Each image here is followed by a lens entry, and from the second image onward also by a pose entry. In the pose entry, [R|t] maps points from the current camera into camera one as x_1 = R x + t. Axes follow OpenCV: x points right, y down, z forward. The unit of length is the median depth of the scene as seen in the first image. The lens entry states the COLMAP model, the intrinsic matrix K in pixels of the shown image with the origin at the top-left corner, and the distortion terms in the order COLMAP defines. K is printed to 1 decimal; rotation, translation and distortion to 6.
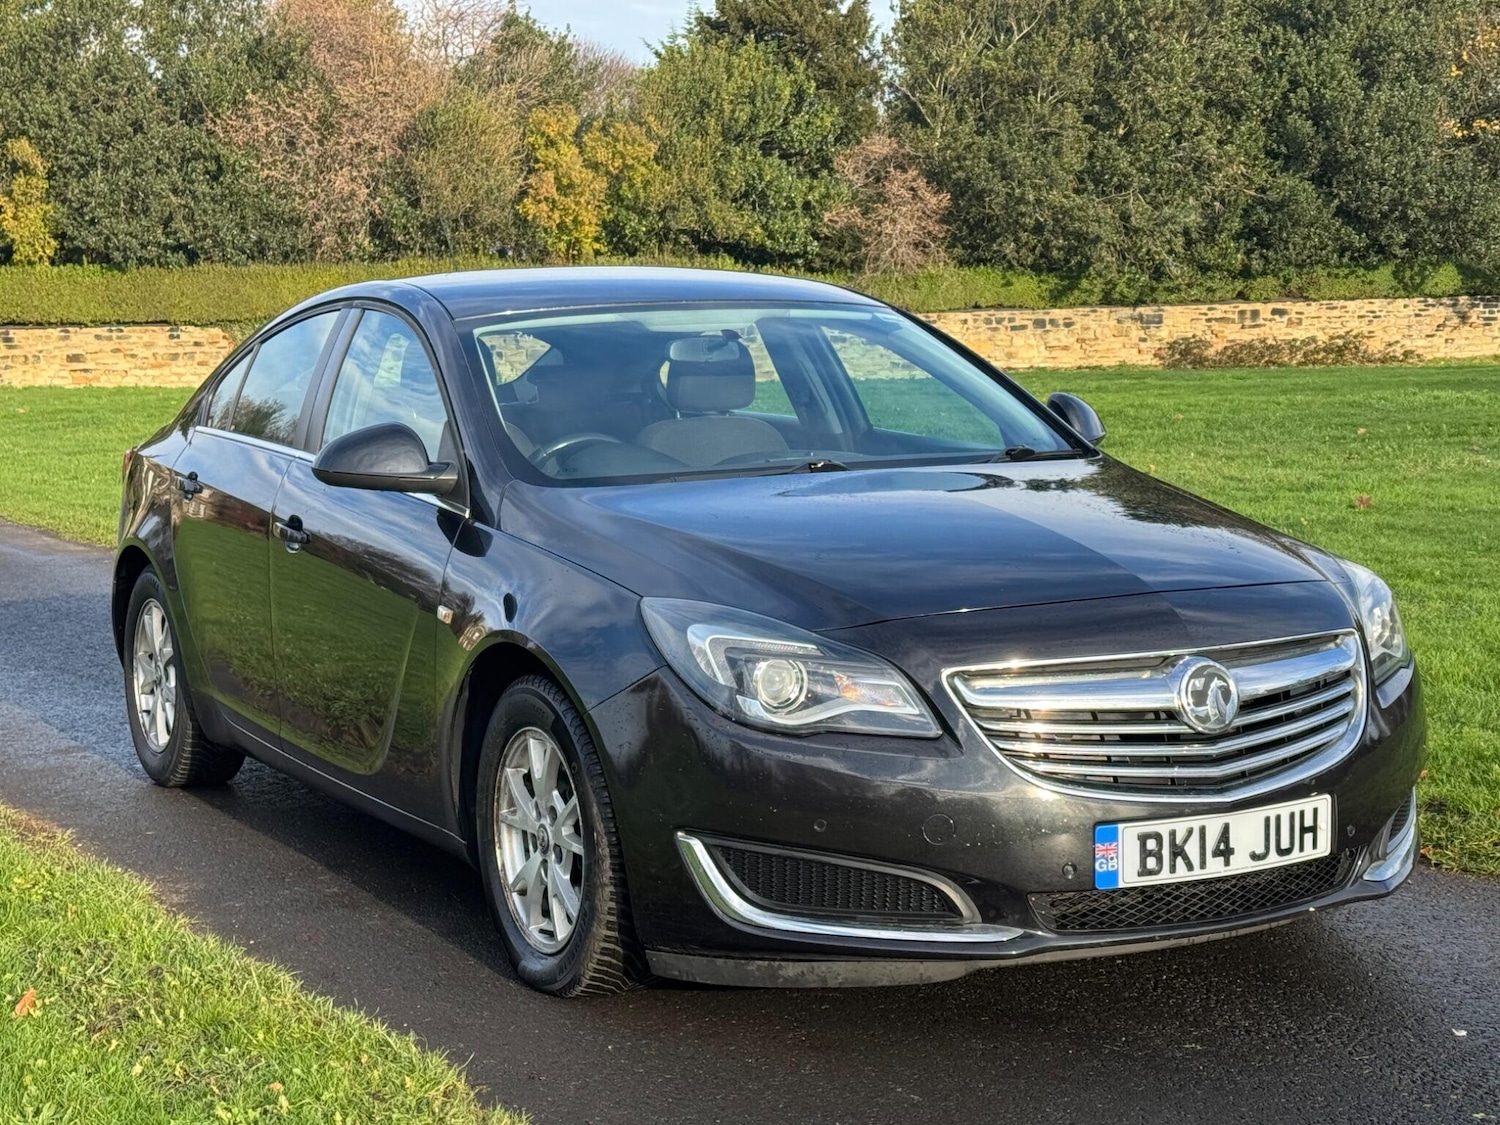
lens RADIAL K [[3059.4, 0, 770.6], [0, 3059.4, 599.3], [0, 0, 1]] dist [0.216688, -0.221565]
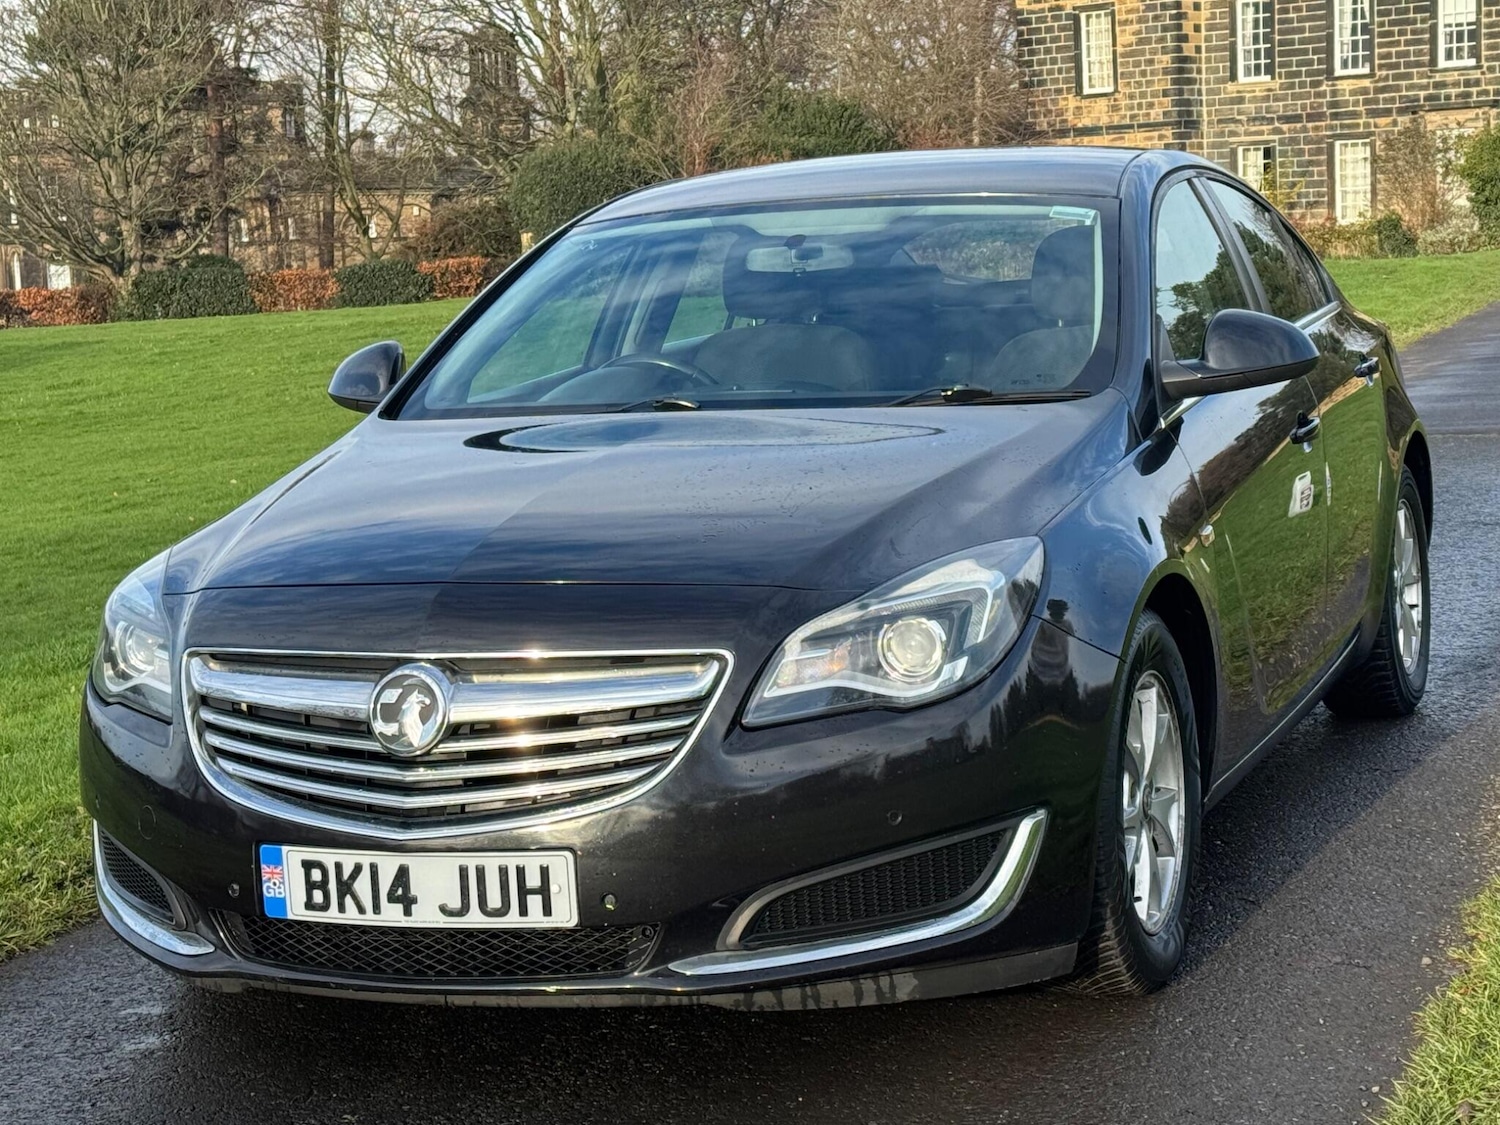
lens RADIAL K [[3059.4, 0, 770.6], [0, 3059.4, 599.3], [0, 0, 1]] dist [0.216688, -0.221565]
pose [[0.625390, 0.089178, -0.775199, 0.851230], [-0.052031, 0.996003, 0.072603, -0.064880], [0.778575, -0.005070, 0.627531, 0.554136]]
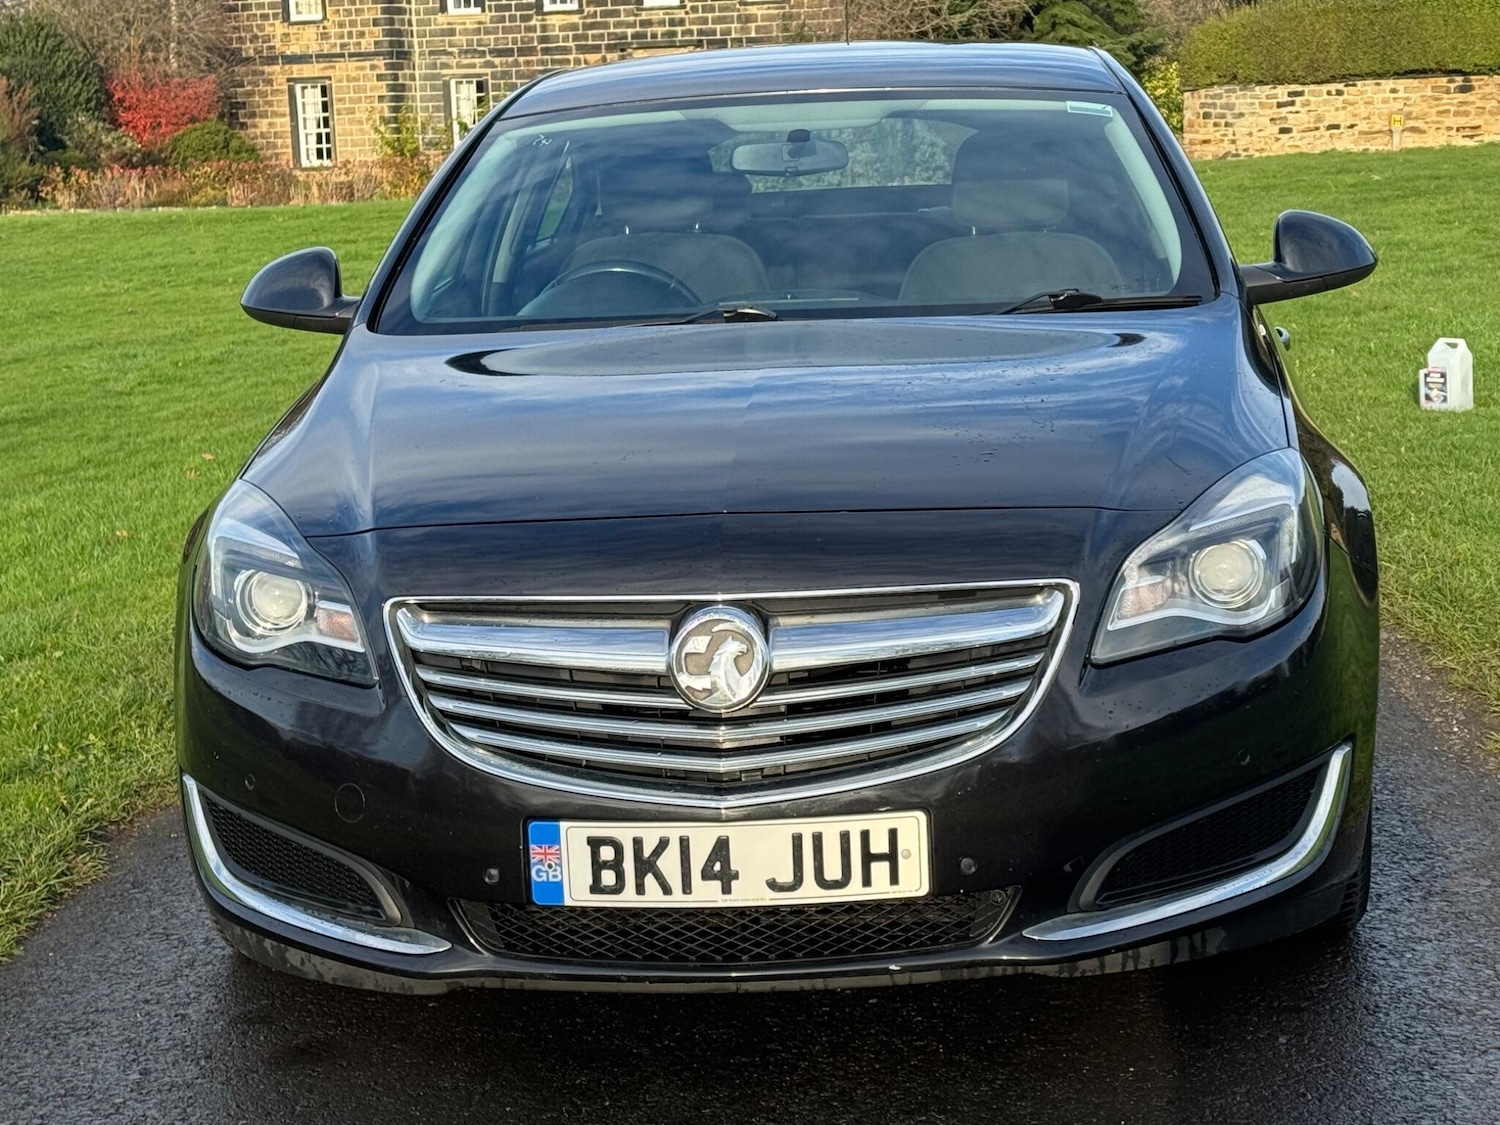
lens RADIAL K [[3059.4, 0, 770.6], [0, 3059.4, 599.3], [0, 0, 1]] dist [0.216688, -0.221565]
pose [[0.817281, 0.079410, -0.570742, 0.569105], [-0.041158, 0.995974, 0.079638, -0.041933], [0.574768, -0.041596, 0.817259, 0.412933]]
